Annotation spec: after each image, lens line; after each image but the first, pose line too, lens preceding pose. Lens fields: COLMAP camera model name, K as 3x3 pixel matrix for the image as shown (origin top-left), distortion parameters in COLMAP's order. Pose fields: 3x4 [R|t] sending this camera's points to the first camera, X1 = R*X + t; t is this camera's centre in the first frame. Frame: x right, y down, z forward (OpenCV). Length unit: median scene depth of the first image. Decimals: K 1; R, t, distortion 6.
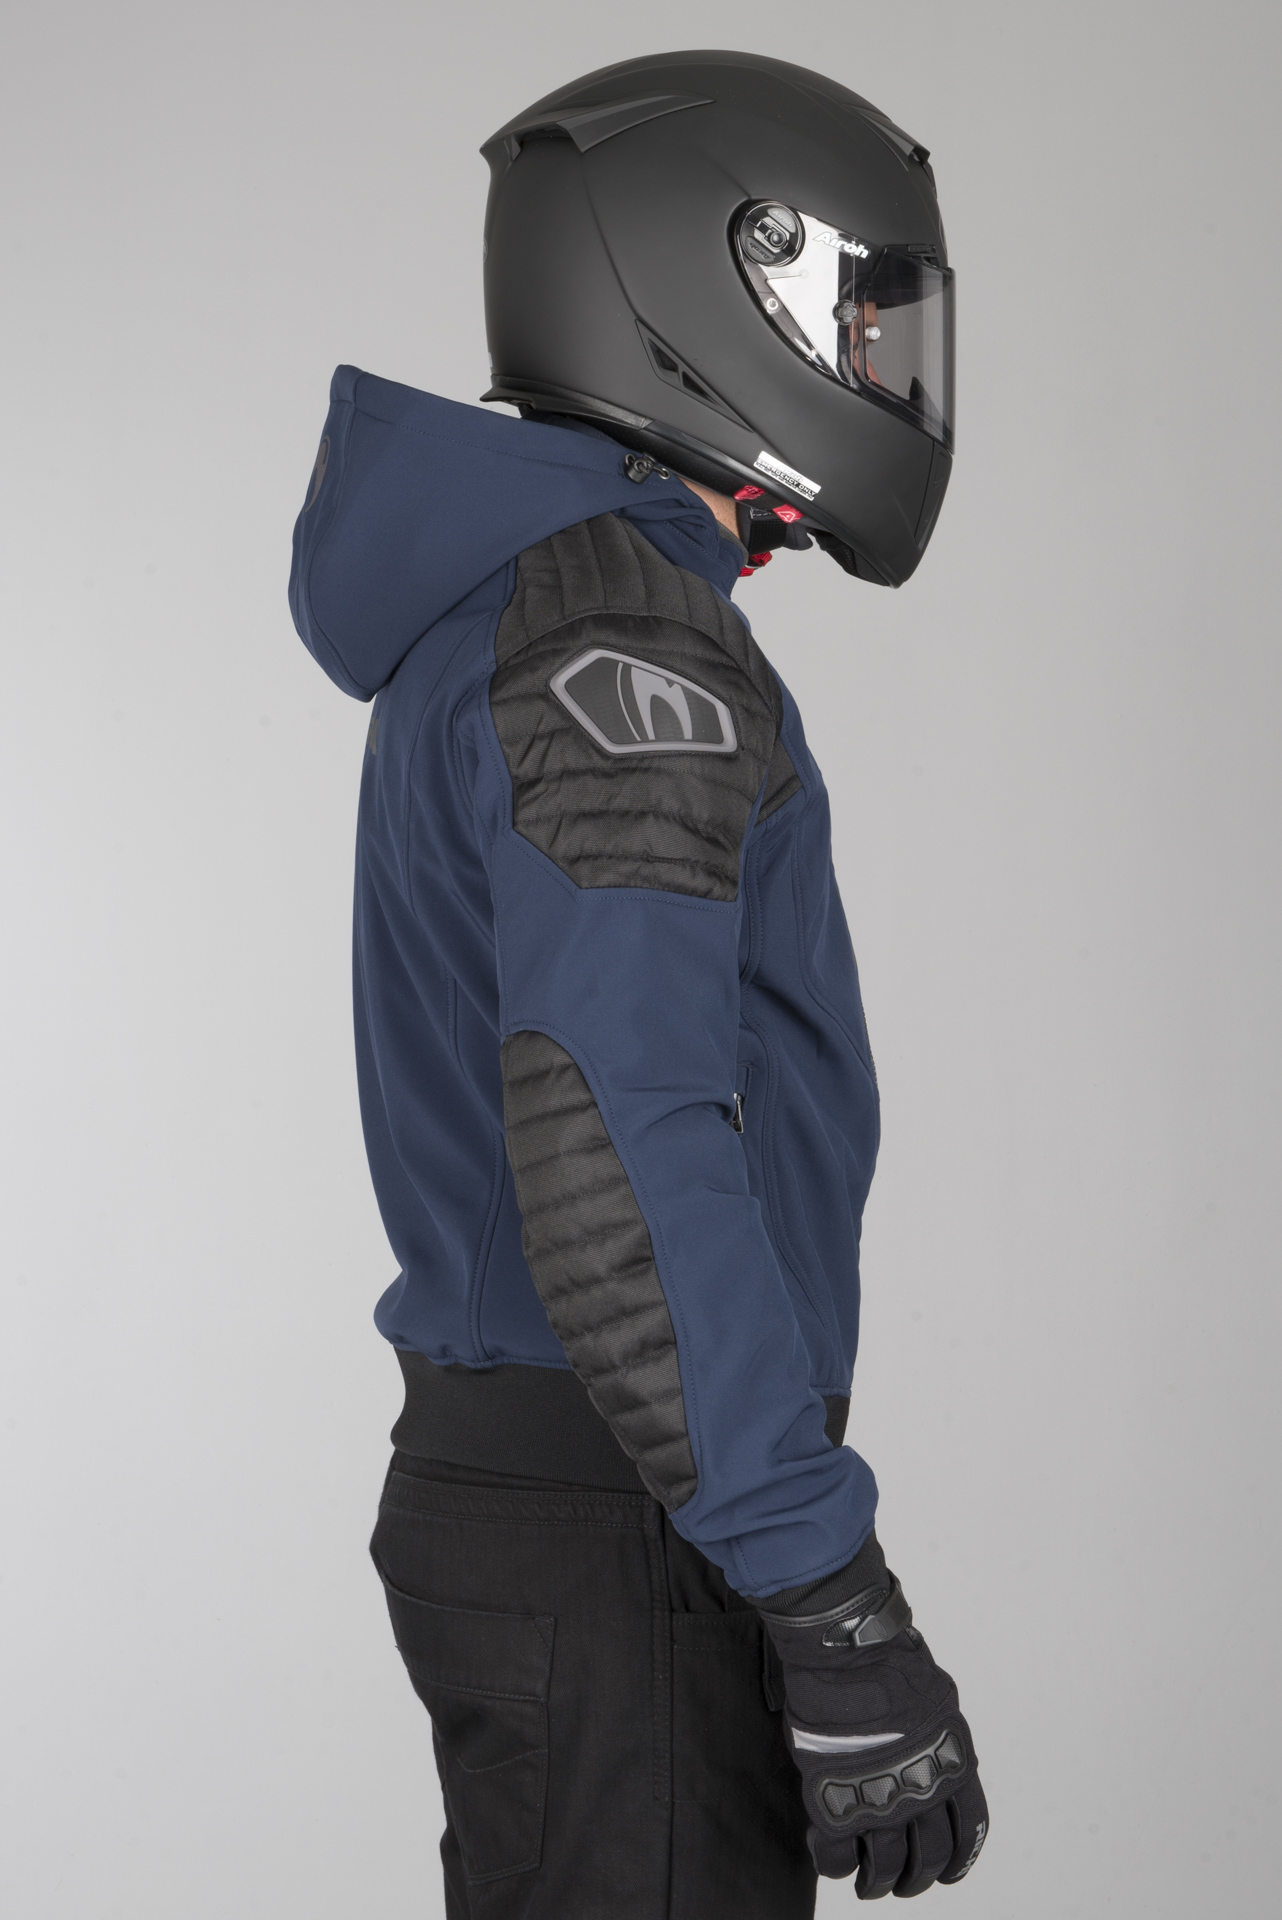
lens RADIAL K [[4863.2, 0, 641.0], [0, 4863.2, 960.0], [0, 0, 1]] dist [-0.662403, 0.209650]
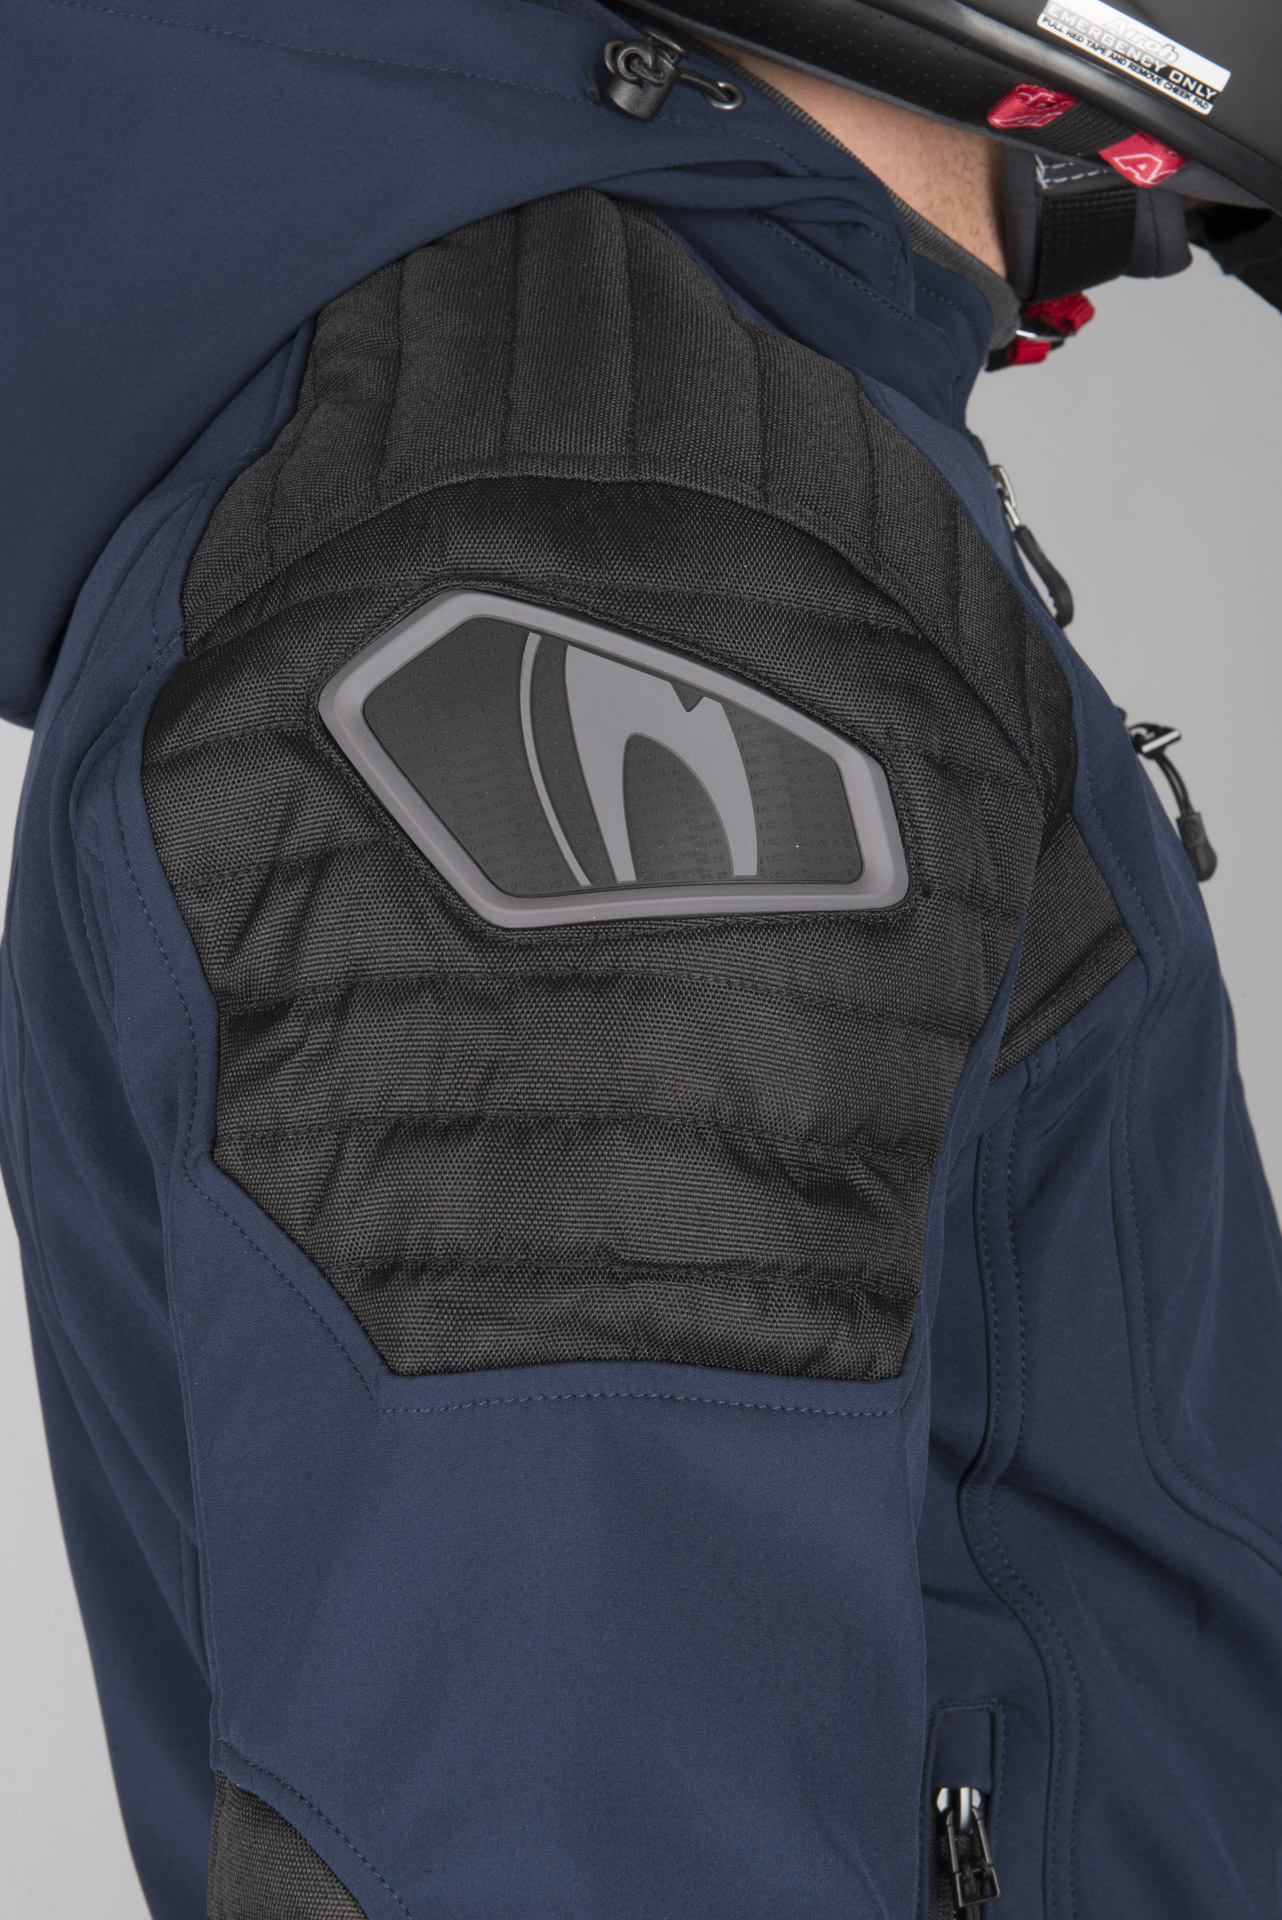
lens RADIAL K [[3866.7, 0, 641.0], [0, 3866.7, 960.0], [0, 0, 1]] dist [-0.006128, 0.025099]
pose [[0.991143, -0.008421, -0.132528, 0.036196], [0.017021, 0.997811, 0.063896, -0.056066], [0.131700, -0.065586, 0.989118, 0.748809]]
